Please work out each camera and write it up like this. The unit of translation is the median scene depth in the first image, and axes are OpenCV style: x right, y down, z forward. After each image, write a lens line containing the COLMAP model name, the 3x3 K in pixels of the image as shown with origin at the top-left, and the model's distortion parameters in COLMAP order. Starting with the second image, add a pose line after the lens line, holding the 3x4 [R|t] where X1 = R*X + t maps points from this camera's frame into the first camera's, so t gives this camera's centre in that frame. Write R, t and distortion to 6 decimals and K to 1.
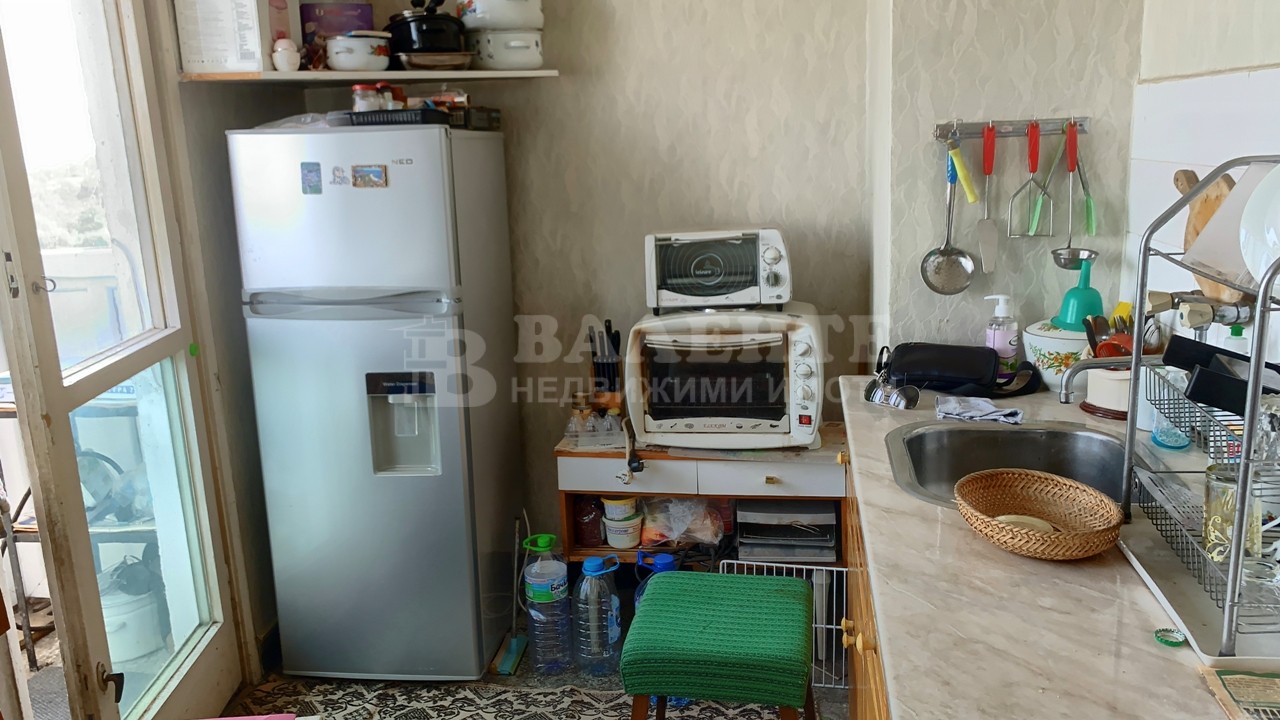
lens RADIAL K [[991.5, 0, 640.0], [0, 991.5, 360.0], [0, 0, 1]] dist [0.090798, -0.279259]
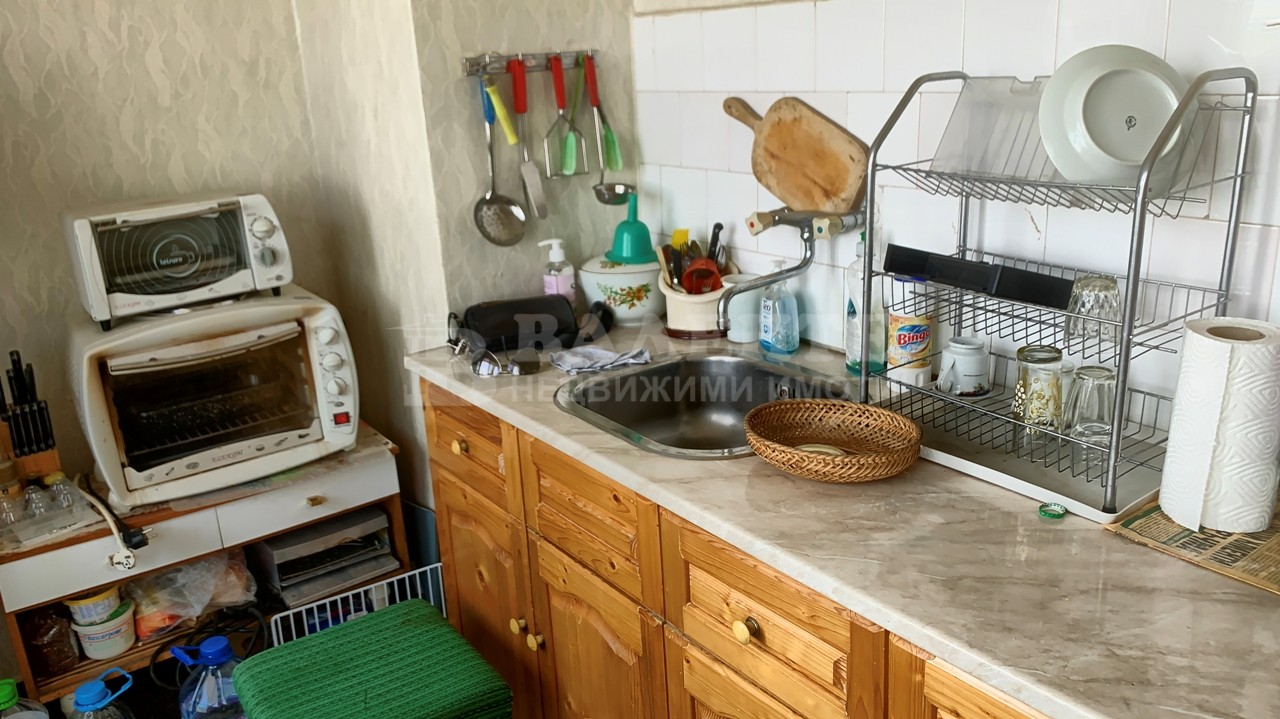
lens RADIAL K [[970.5, 0, 640.0], [0, 970.5, 359.5], [0, 0, 1]] dist [0.039962, -0.083689]
pose [[0.689647, -0.209023, 0.693323, -0.215719], [0.177858, 0.977000, 0.117632, -0.039567], [-0.701964, 0.042188, 0.710962, 0.236560]]
